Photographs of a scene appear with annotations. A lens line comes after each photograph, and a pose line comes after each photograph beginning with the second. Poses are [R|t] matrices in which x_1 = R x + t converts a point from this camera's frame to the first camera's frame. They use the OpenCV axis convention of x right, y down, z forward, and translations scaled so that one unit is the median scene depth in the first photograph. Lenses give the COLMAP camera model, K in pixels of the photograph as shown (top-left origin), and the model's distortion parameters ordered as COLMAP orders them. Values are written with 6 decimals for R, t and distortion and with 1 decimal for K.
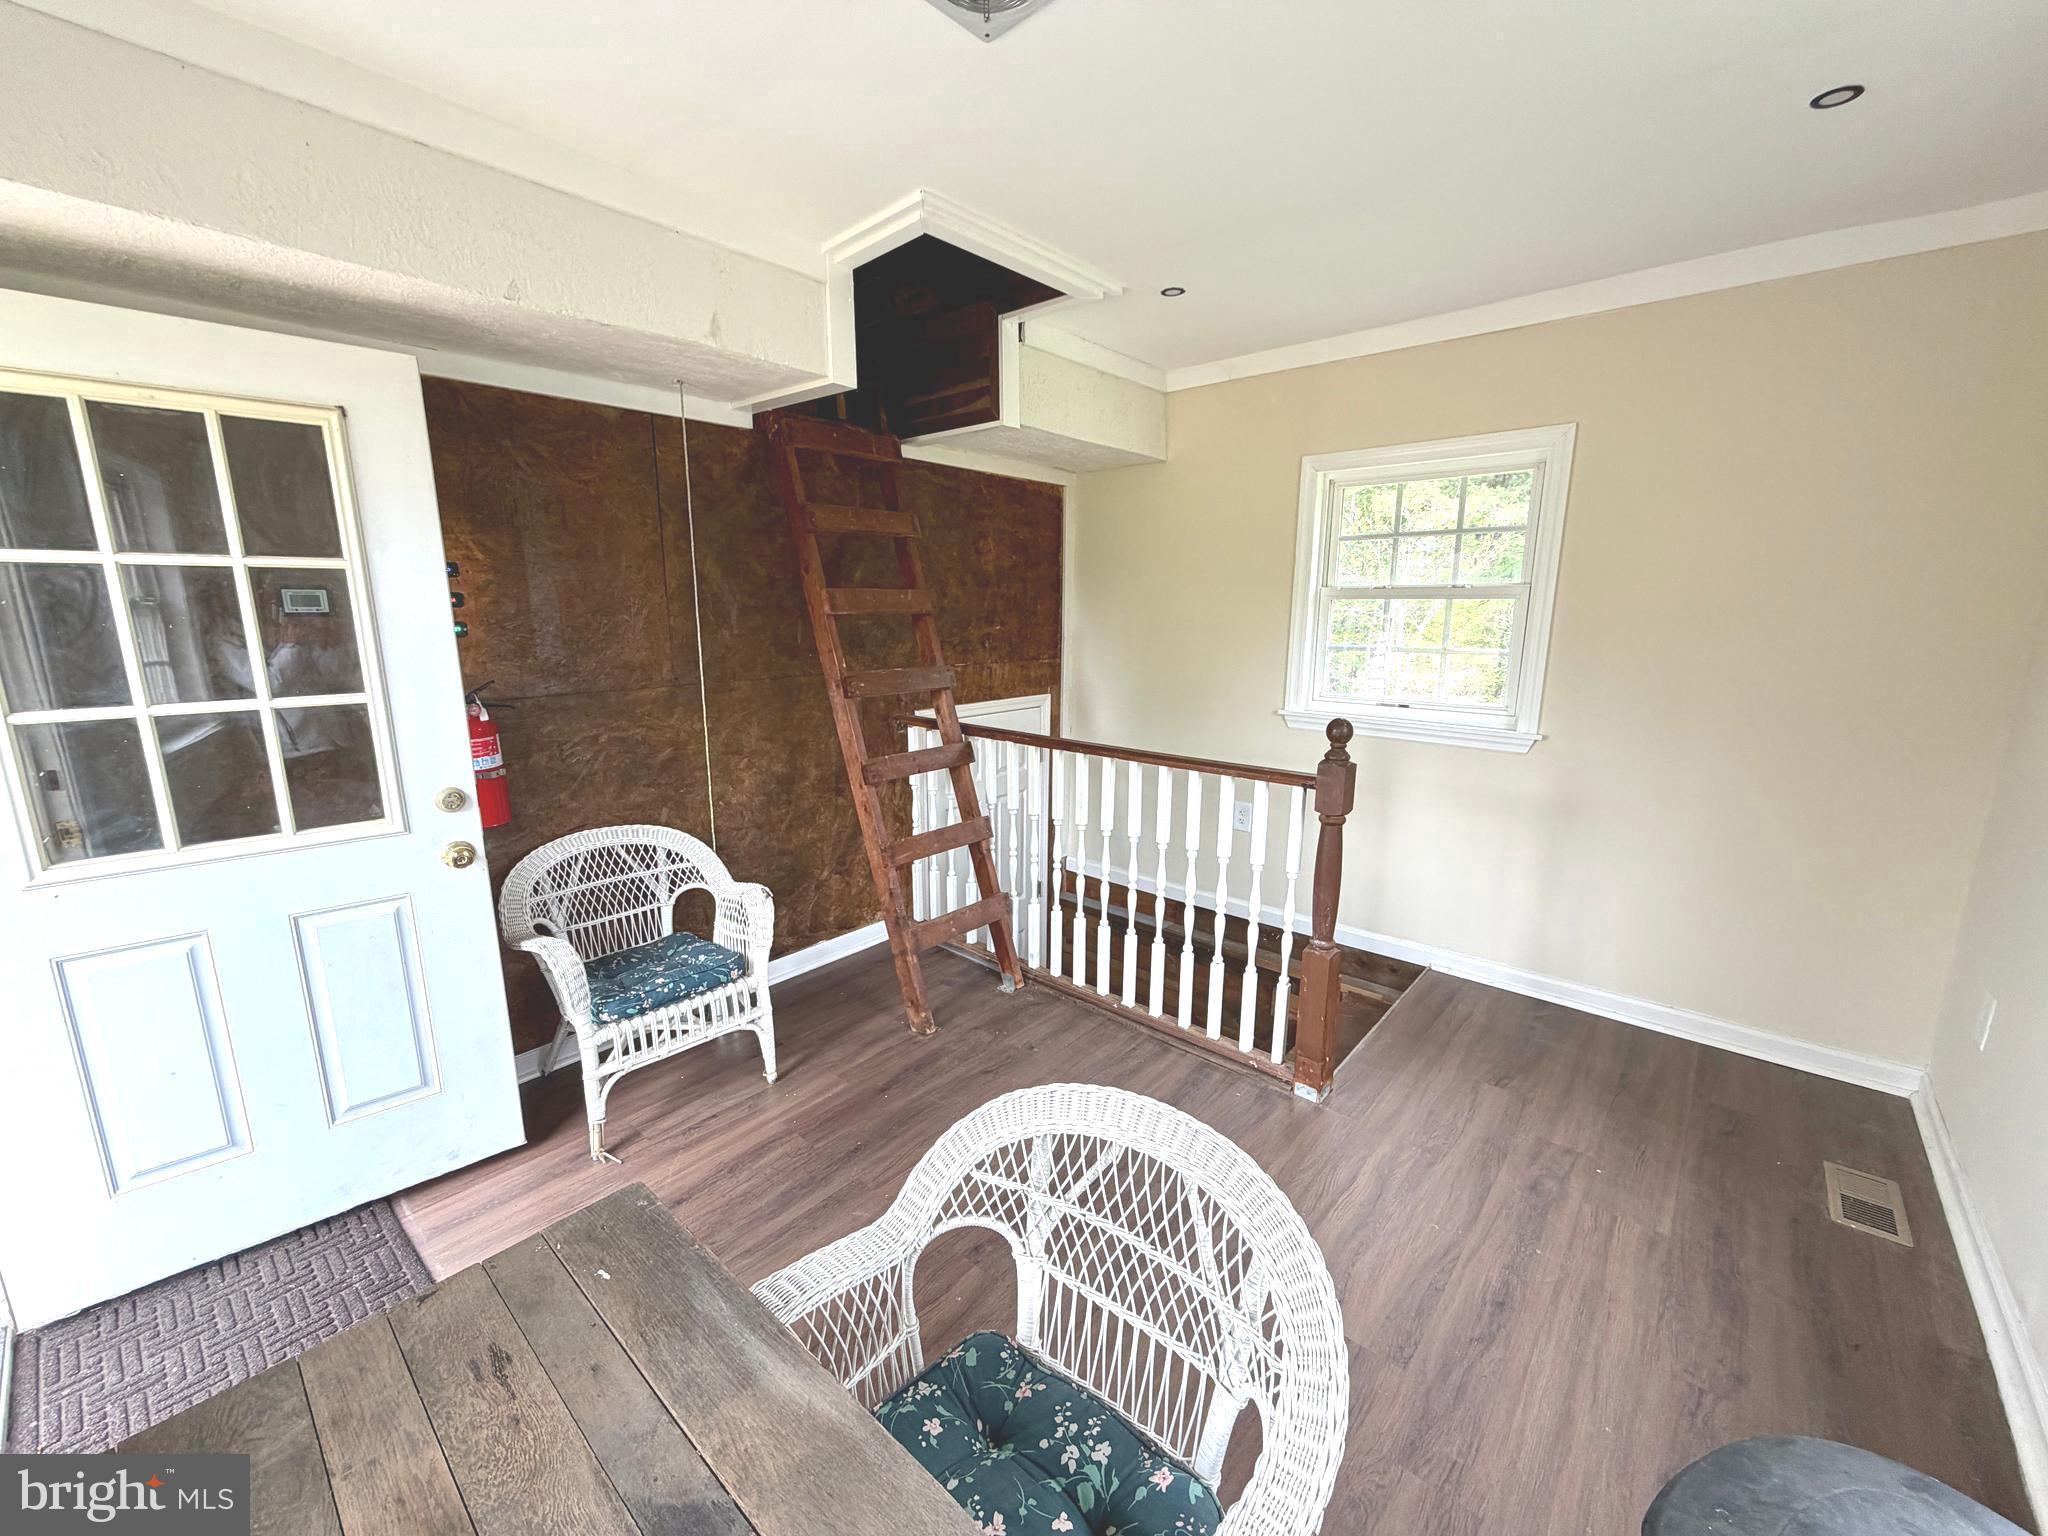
lens RADIAL K [[810.9, 0, 1019.6], [0, 810.9, 771.2], [0, 0, 1]] dist [-0.001463, -0.000098]
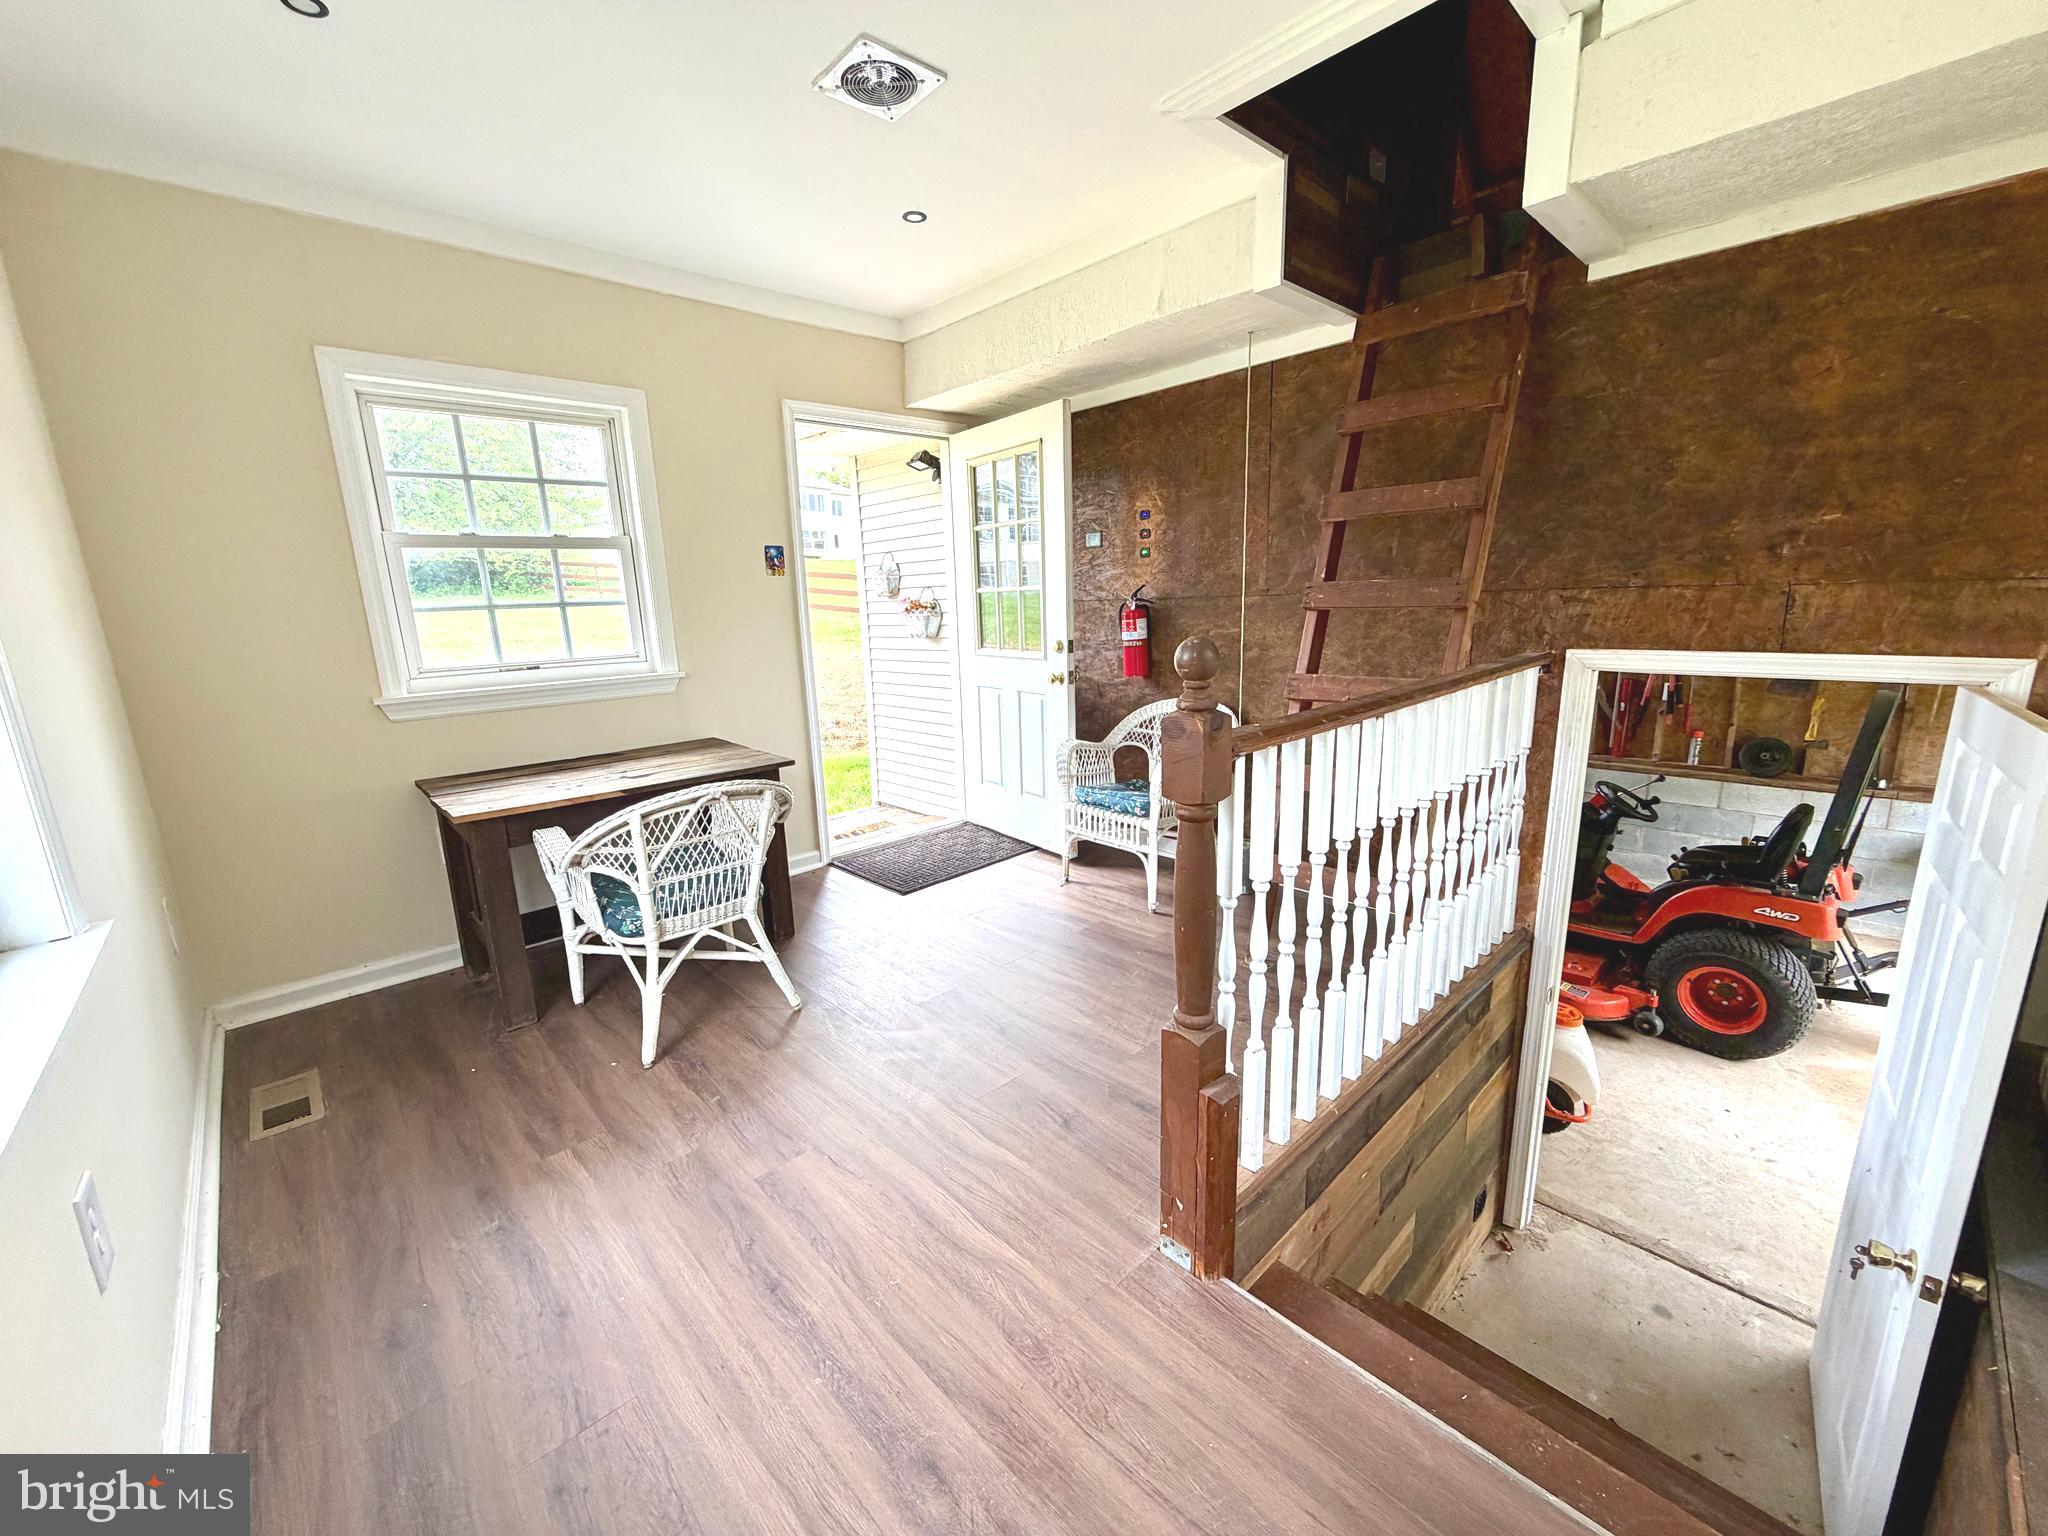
lens RADIAL K [[810.9, 0, 1019.4], [0, 810.9, 770.7], [0, 0, 1]] dist [-0.001463, -0.000098]
pose [[-0.095662, 0.217428, -0.971377, 0.897015], [-0.164644, 0.958955, 0.230862, -0.081531], [0.981703, 0.182016, -0.055938, 0.837079]]
